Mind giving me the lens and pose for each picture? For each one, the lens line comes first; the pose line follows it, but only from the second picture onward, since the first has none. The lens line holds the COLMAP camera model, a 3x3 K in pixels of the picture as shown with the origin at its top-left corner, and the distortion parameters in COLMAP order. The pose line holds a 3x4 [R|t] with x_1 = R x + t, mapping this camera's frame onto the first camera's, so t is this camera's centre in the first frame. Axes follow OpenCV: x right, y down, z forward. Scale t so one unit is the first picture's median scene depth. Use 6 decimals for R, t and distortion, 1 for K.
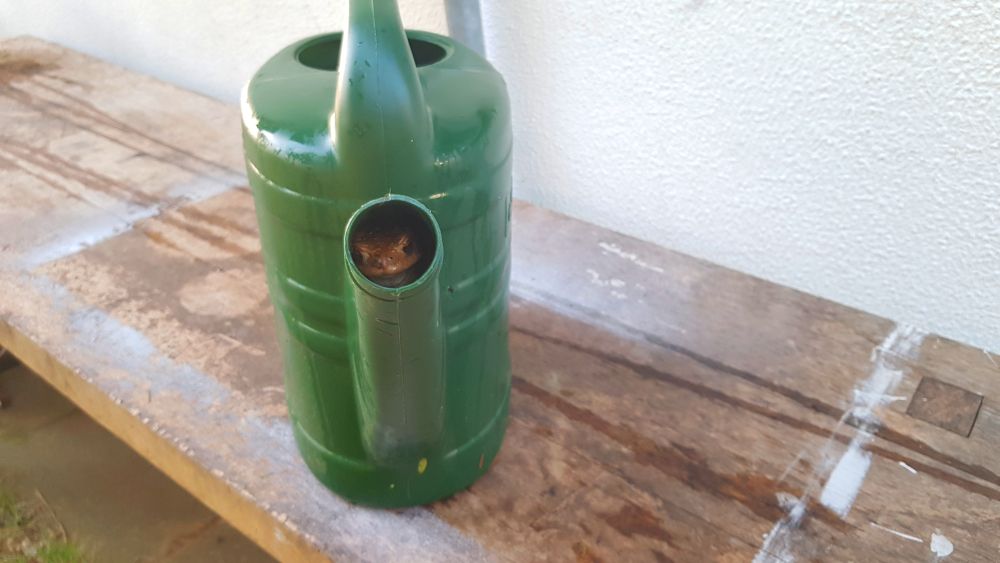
lens RADIAL K [[779.8, 0, 510.5], [0, 779.8, 280.9], [0, 0, 1]] dist [0.077556, -0.146969]
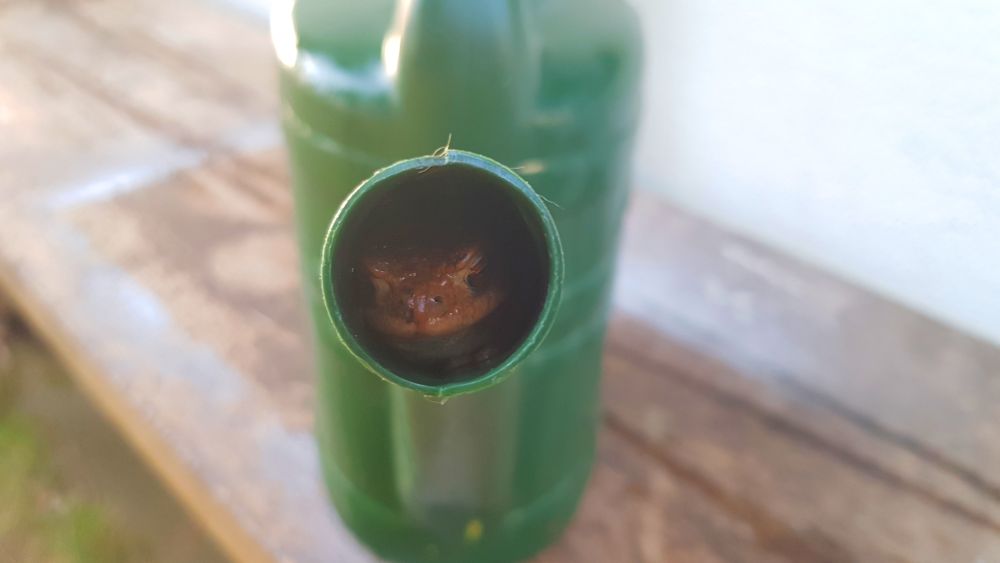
lens RADIAL K [[795.4, 0, 517.8], [0, 795.4, 283.5], [0, 0, 1]] dist [-0.029107, -0.002385]
pose [[0.991196, 0.103833, -0.082156, -0.028499], [-0.101318, 0.994265, 0.034221, -0.021876], [0.085238, -0.025596, 0.996032, 0.218177]]
